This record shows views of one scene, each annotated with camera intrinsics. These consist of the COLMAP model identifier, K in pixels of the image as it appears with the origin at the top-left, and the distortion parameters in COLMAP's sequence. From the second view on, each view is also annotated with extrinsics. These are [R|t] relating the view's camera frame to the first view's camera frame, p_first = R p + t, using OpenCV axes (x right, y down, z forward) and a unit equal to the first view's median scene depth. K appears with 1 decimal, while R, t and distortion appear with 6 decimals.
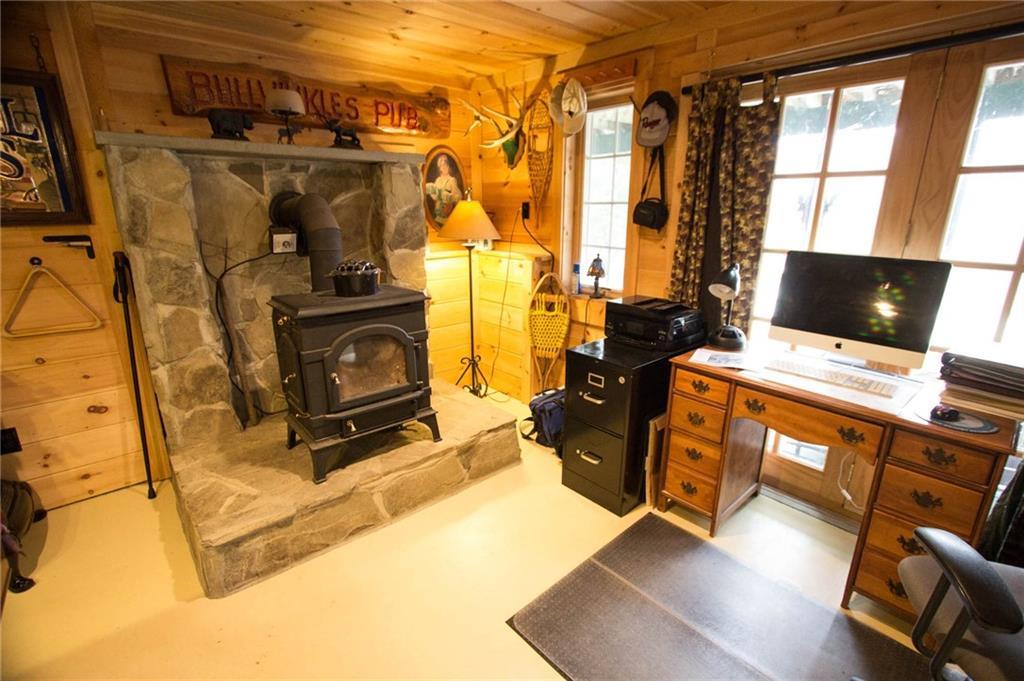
lens RADIAL K [[484.2, 0, 509.3], [0, 484.2, 345.1], [0, 0, 1]] dist [-0.013191, 0.000957]
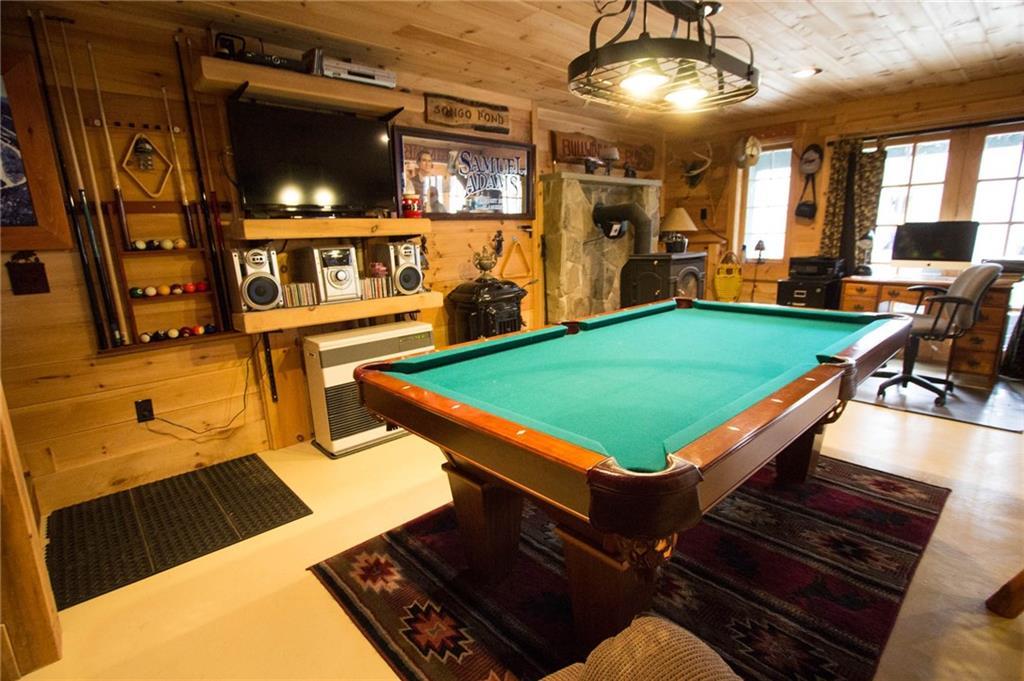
lens RADIAL K [[502.5, 0, 514.9], [0, 502.5, 342.0], [0, 0, 1]] dist [-0.013937, 0.000104]
pose [[0.999082, -0.035186, 0.024426, -0.955938], [0.036758, 0.997059, -0.067249, 0.338326], [-0.021988, 0.068085, 0.997437, -0.886019]]
